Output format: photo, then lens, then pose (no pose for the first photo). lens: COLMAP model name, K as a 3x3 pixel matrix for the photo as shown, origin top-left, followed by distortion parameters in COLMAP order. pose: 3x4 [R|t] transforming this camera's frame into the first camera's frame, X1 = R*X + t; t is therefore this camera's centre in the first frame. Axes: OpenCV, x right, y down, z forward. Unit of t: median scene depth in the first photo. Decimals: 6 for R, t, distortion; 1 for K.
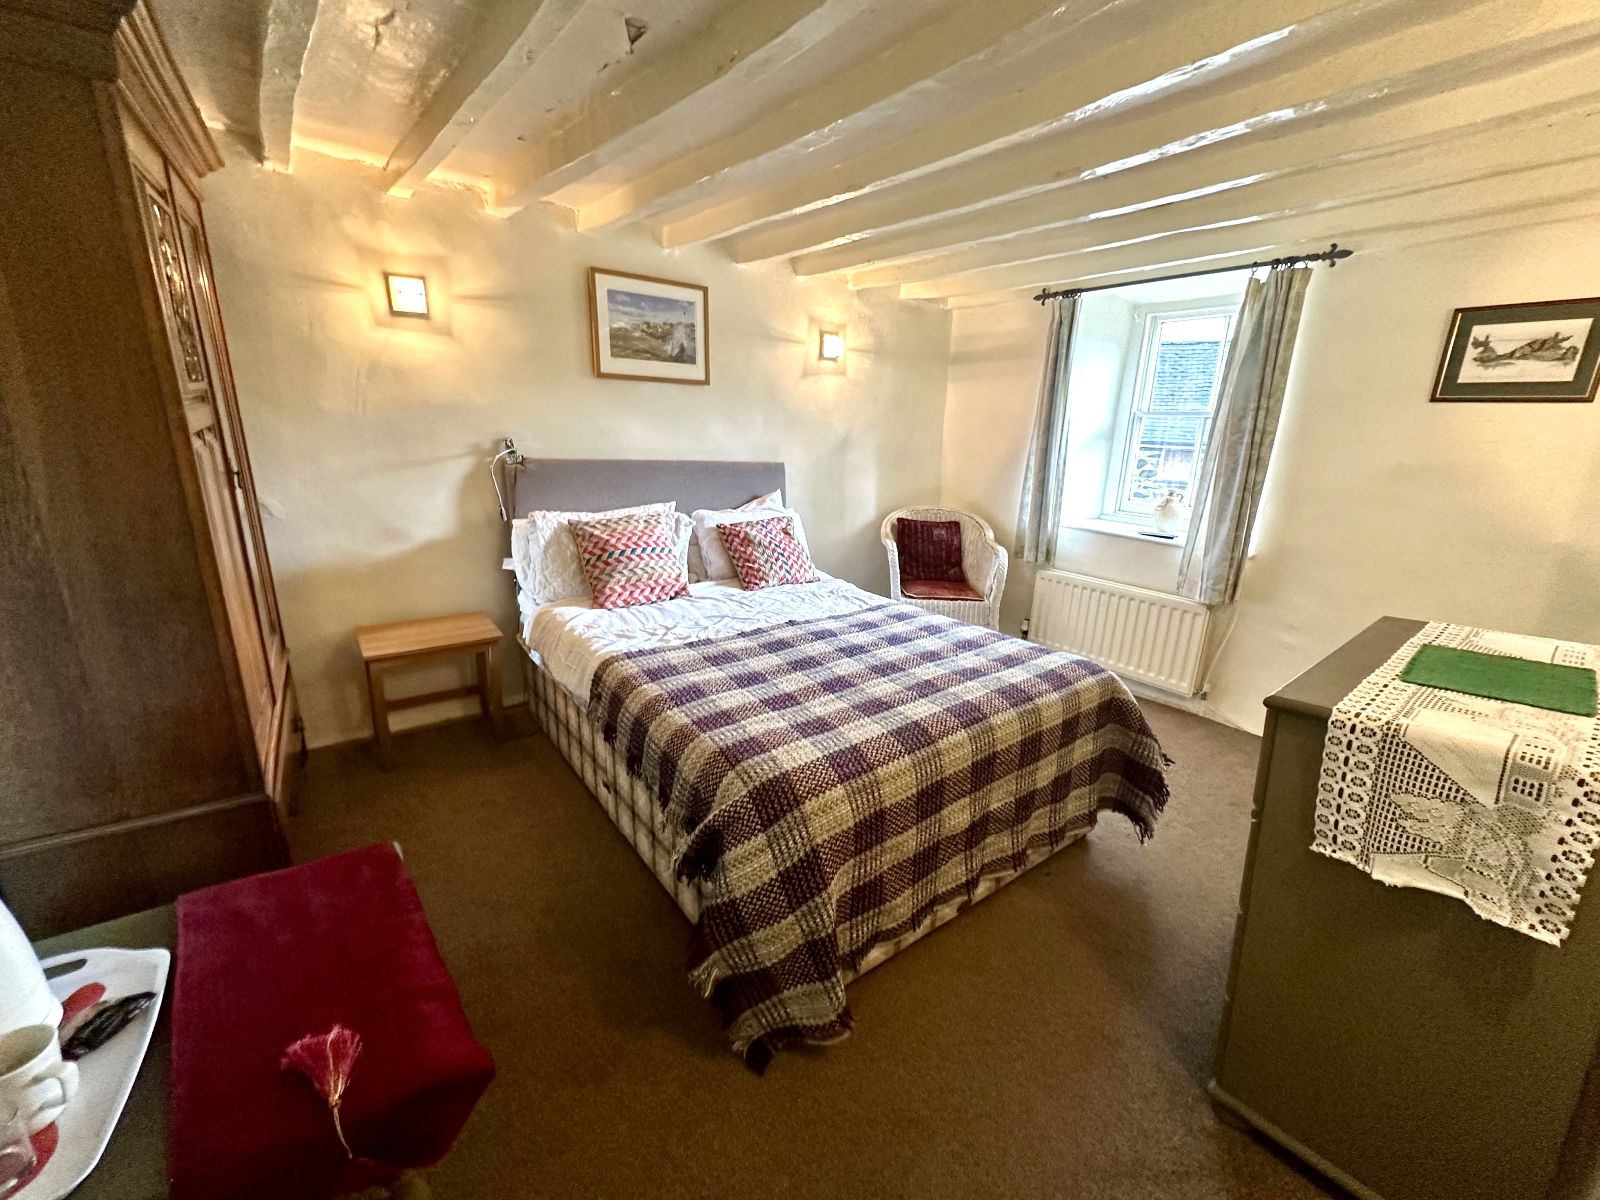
lens RADIAL K [[651.4, 0, 808.3], [0, 651.4, 594.2], [0, 0, 1]] dist [0.003114, 0.000141]
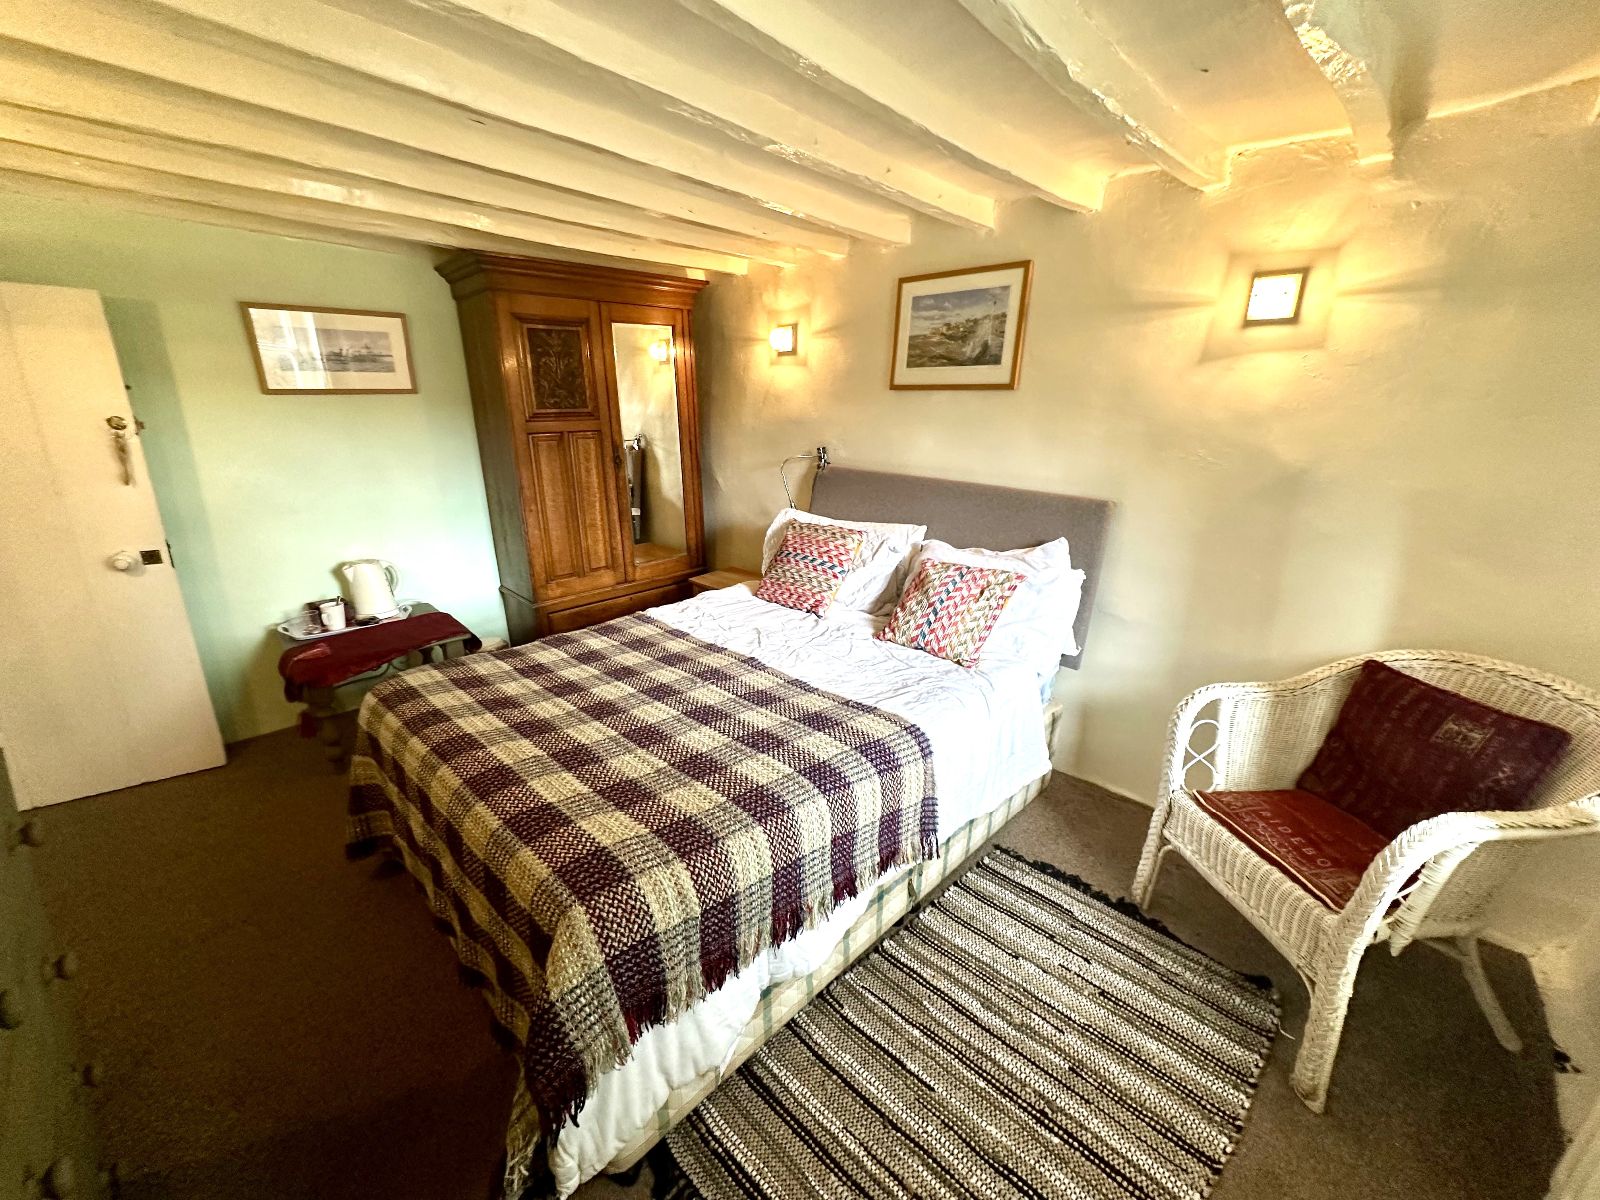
lens RADIAL K [[651.4, 0, 808.1], [0, 651.4, 601.2], [0, 0, 1]] dist [0.003114, 0.000141]
pose [[0.143052, 0.251567, -0.957209, 0.677622], [-0.267406, 0.941011, 0.207347, -0.197195], [0.952906, 0.226302, 0.201884, 0.734797]]
